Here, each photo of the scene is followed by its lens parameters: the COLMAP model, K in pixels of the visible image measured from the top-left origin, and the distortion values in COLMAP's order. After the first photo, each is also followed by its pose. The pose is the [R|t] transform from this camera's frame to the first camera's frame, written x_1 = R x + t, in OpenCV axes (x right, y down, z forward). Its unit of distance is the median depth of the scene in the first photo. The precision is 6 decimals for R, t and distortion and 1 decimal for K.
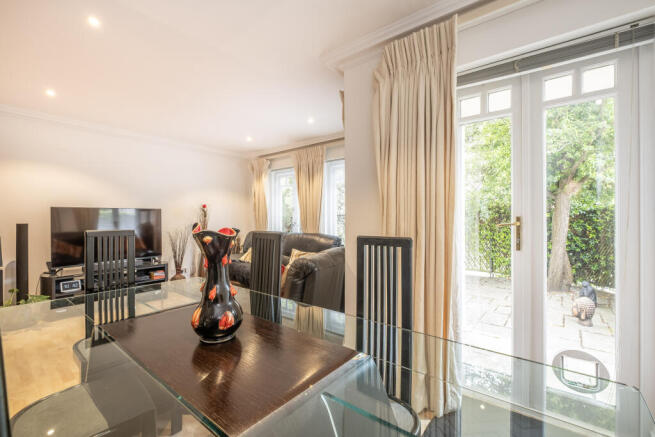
lens RADIAL K [[283.5, 0, 326.4], [0, 283.5, 227.9], [0, 0, 1]] dist [-0.004689, -0.000335]
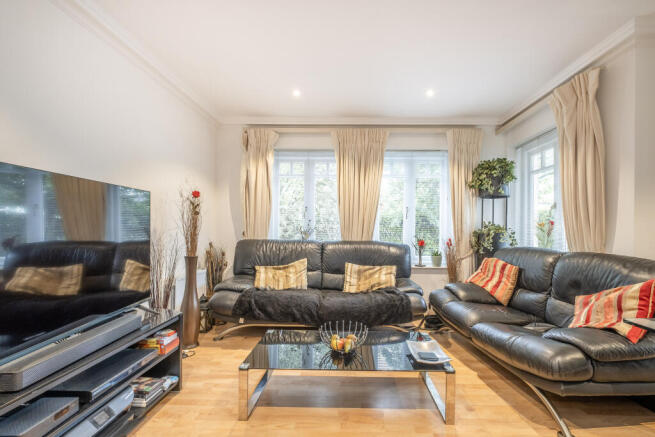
lens RADIAL K [[283.5, 0, 326.4], [0, 283.5, 227.9], [0, 0, 1]] dist [-0.004689, -0.000335]
pose [[0.784253, 0.001037, 0.620440, -0.582828], [0.006473, 0.999931, -0.009853, -0.008632], [-0.620407, 0.011743, 0.784192, 0.449806]]
